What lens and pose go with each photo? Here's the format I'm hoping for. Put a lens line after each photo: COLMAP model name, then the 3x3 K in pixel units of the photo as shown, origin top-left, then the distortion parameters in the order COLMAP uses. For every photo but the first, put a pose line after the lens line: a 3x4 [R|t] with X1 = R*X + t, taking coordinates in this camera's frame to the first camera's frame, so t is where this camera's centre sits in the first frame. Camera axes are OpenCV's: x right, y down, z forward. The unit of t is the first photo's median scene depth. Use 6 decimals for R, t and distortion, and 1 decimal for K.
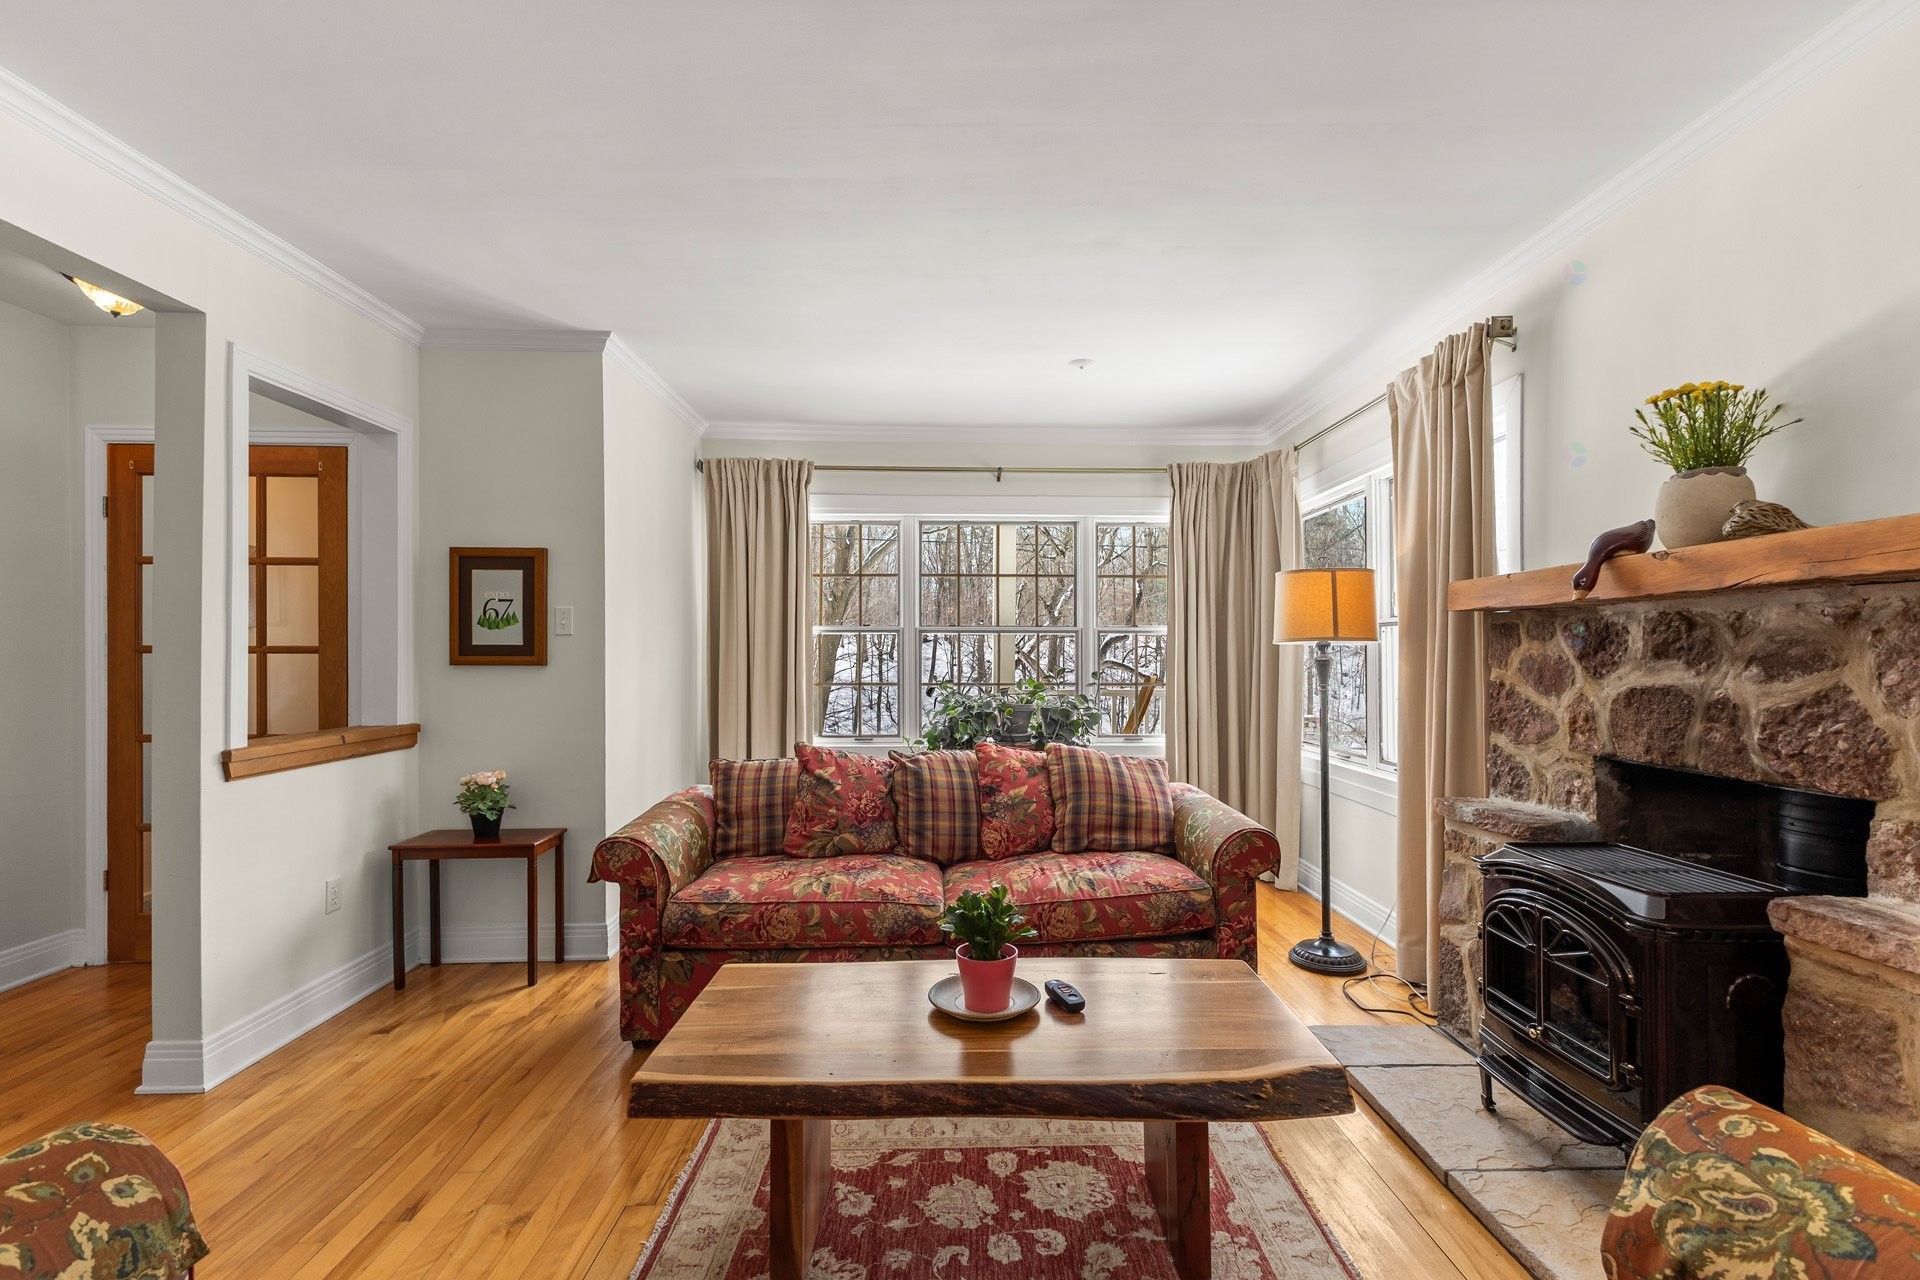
lens RADIAL K [[838.9, 0, 967.8], [0, 838.9, 654.4], [0, 0, 1]] dist [0.011482, -0.002017]
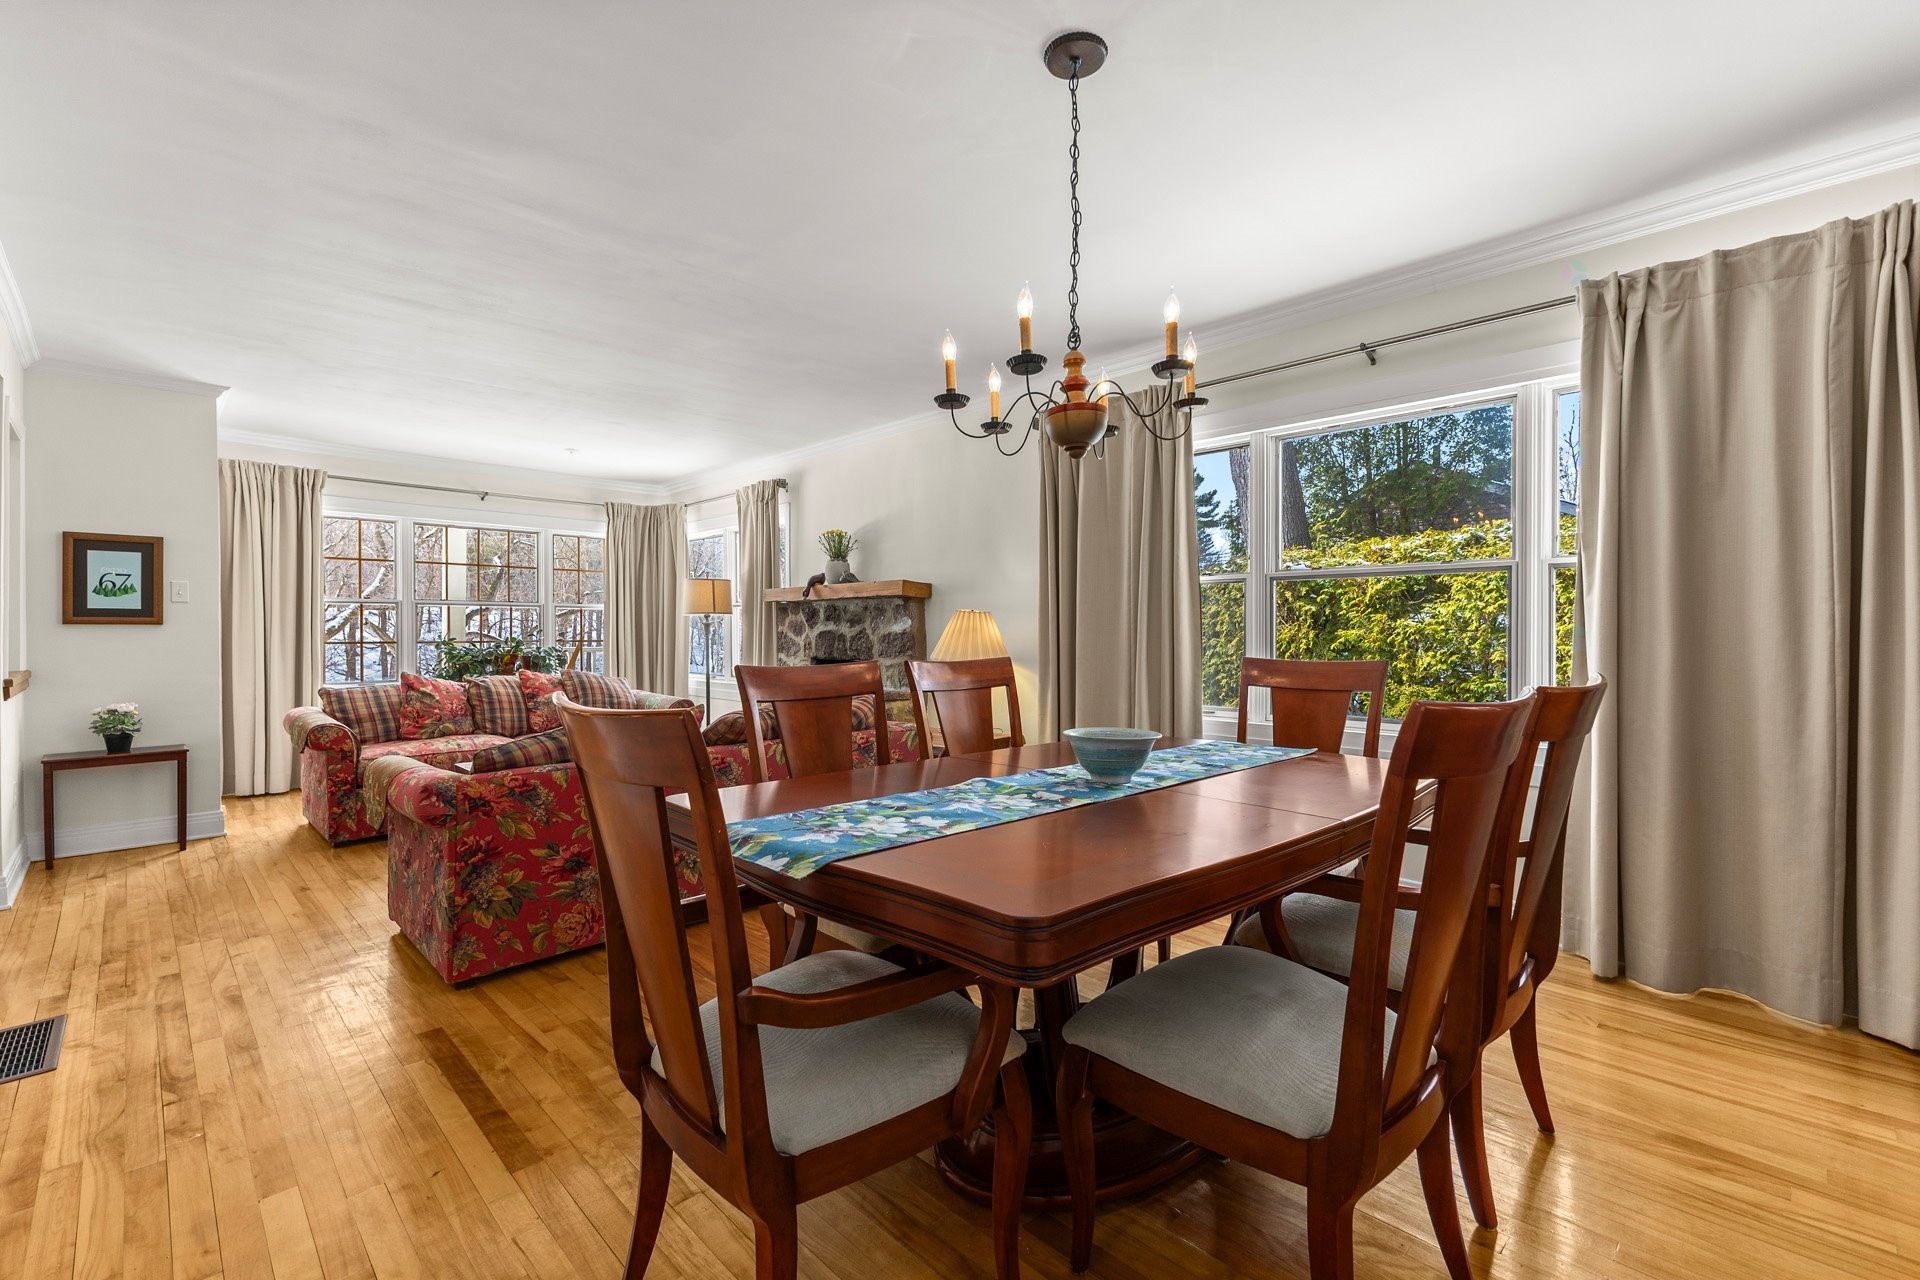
lens RADIAL K [[838.9, 0, 960.5], [0, 838.9, 632.8], [0, 0, 1]] dist [0.011482, -0.002017]
pose [[0.729688, -0.002307, 0.683777, -0.589022], [0.000159, 0.999995, 0.003204, 0.026356], [-0.683780, -0.002229, 0.729684, -1.018514]]
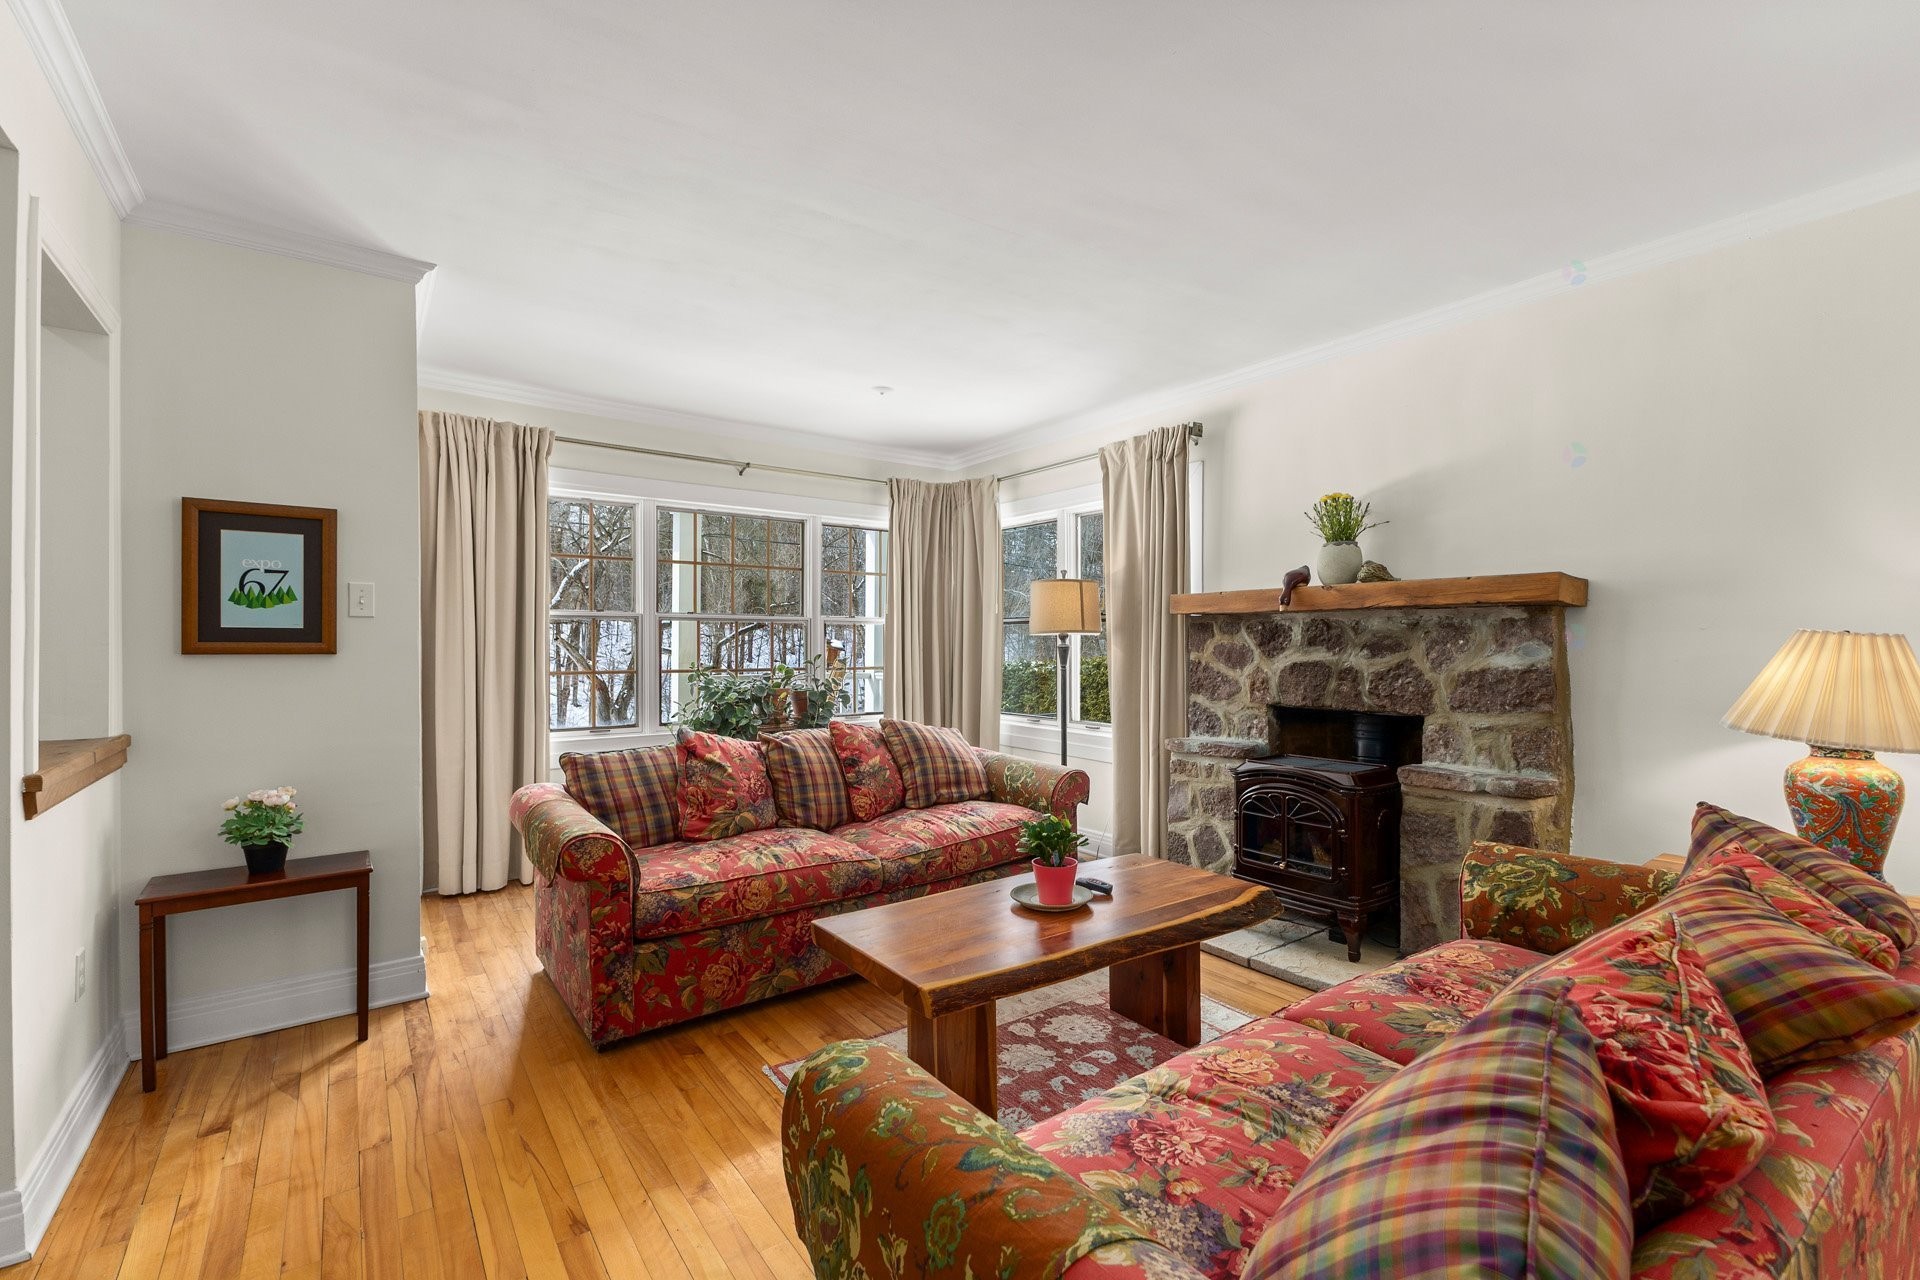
lens RADIAL K [[838.9, 0, 955.6], [0, 838.9, 648.1], [0, 0, 1]] dist [0.011482, -0.002017]
pose [[0.825166, -0.001203, 0.564888, -0.555745], [-0.002657, 0.999978, 0.006011, 0.001151], [-0.564884, -0.006461, 0.825145, -0.013891]]
